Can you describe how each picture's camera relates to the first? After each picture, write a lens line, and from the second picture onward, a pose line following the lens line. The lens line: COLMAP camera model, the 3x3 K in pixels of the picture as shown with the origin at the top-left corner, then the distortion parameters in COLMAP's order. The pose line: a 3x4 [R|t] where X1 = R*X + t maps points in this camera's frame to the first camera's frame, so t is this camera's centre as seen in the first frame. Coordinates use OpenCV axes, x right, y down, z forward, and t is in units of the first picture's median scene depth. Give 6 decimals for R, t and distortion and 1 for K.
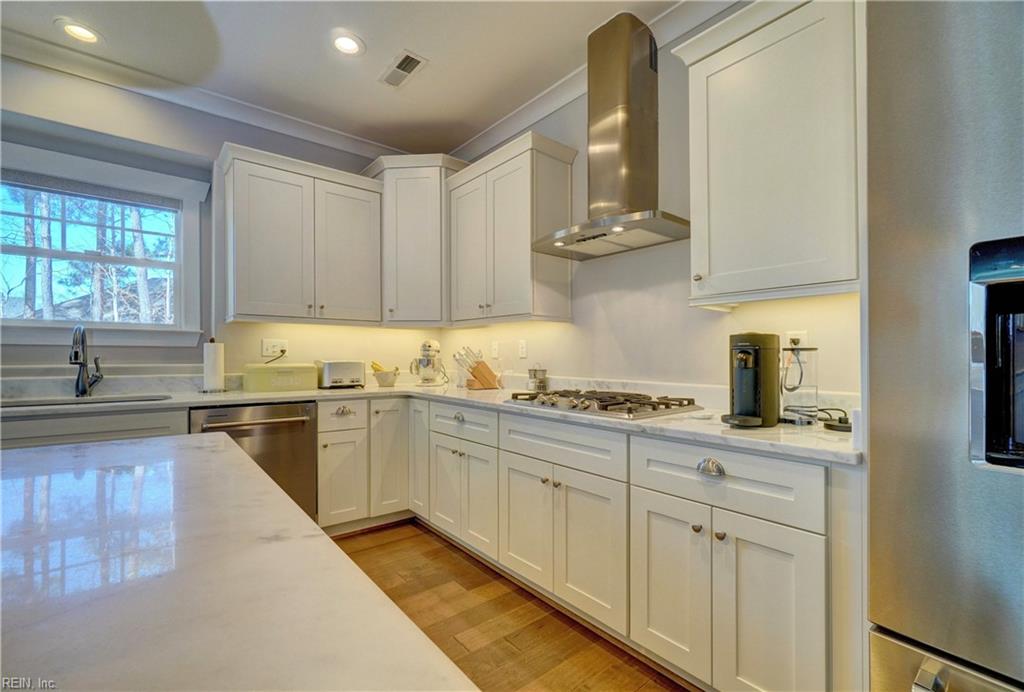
lens RADIAL K [[446.4, 0, 497.6], [0, 446.4, 353.3], [0, 0, 1]] dist [-0.003826, 0.001142]
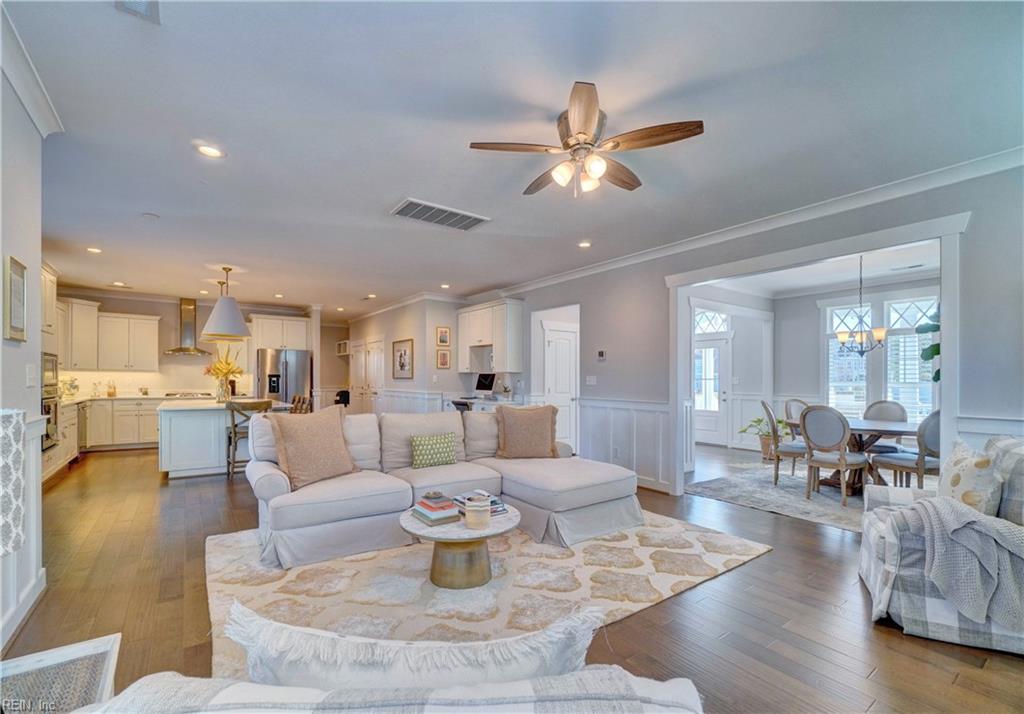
lens RADIAL K [[451.1, 0, 489.5], [0, 451.1, 378.8], [0, 0, 1]] dist [-0.001740, 0.000152]
pose [[0.090915, -0.001233, 0.995858, -2.993985], [-0.013006, 0.999912, 0.002426, -0.067929], [-0.995774, -0.013172, 0.090891, -1.724816]]
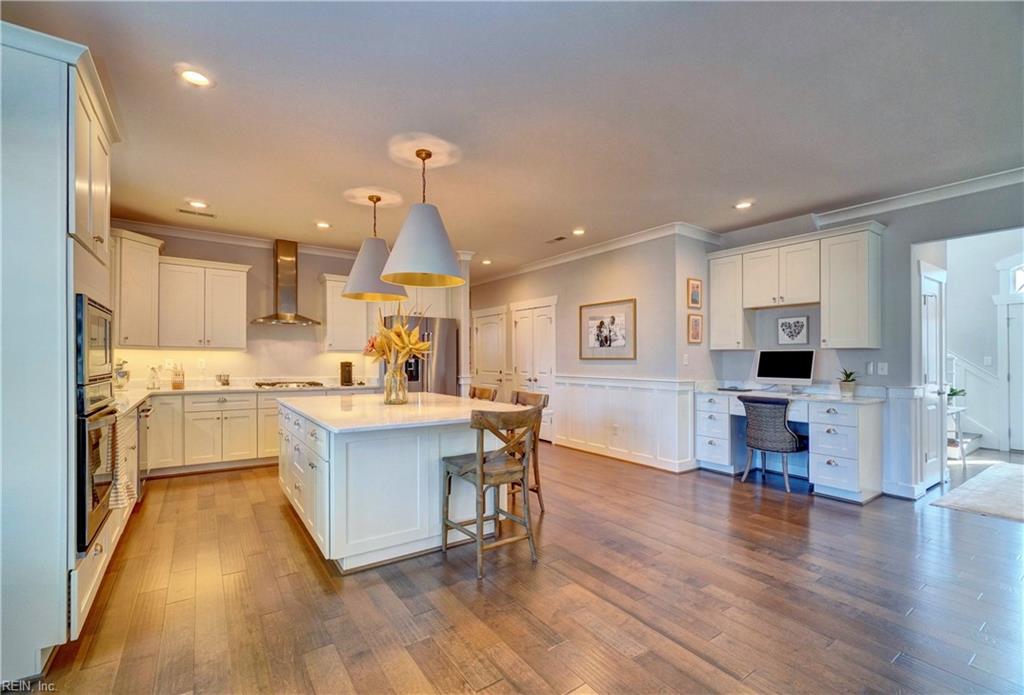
lens RADIAL K [[442.6, 0, 502.3], [0, 442.6, 356.0], [0, 0, 1]] dist [-0.013799, 0.000982]
pose [[0.086308, 0.005983, 0.996251, -1.915507], [-0.009986, 0.999937, -0.005141, -0.053383], [-0.996218, -0.009505, 0.086362, -0.404371]]
